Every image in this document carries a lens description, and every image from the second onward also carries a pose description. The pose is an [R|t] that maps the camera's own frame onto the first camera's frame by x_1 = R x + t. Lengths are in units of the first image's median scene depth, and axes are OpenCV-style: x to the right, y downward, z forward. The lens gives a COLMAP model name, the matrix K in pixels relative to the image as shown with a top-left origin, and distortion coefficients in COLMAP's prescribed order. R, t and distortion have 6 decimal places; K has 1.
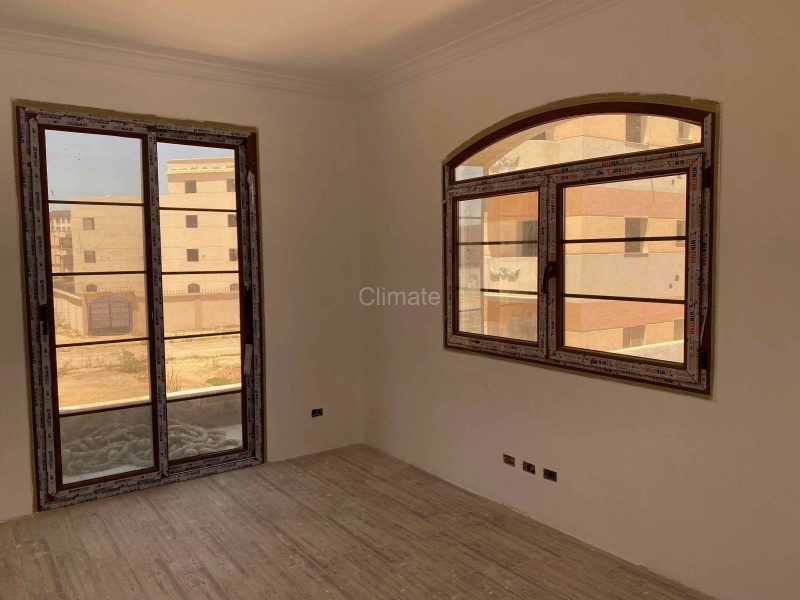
lens RADIAL K [[671.9, 0, 400.0], [0, 671.9, 300.0], [0, 0, 1]] dist [0.035570, -0.001020]
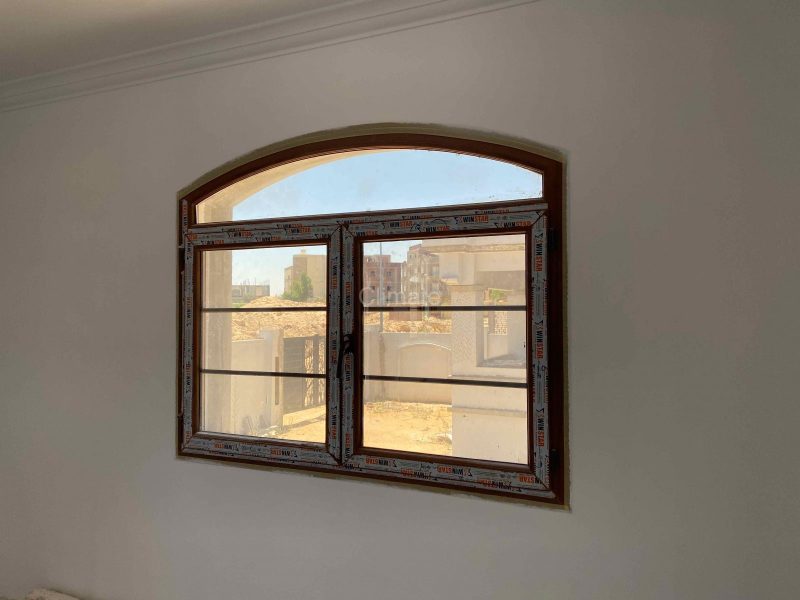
lens RADIAL K [[671.9, 0, 400.0], [0, 671.9, 300.0], [0, 0, 1]] dist [0.035570, -0.001020]
pose [[0.865687, 0.058473, 0.497159, -0.102005], [0.003317, 0.992463, -0.122503, -0.001922], [-0.500575, 0.107698, 0.858968, 0.314960]]
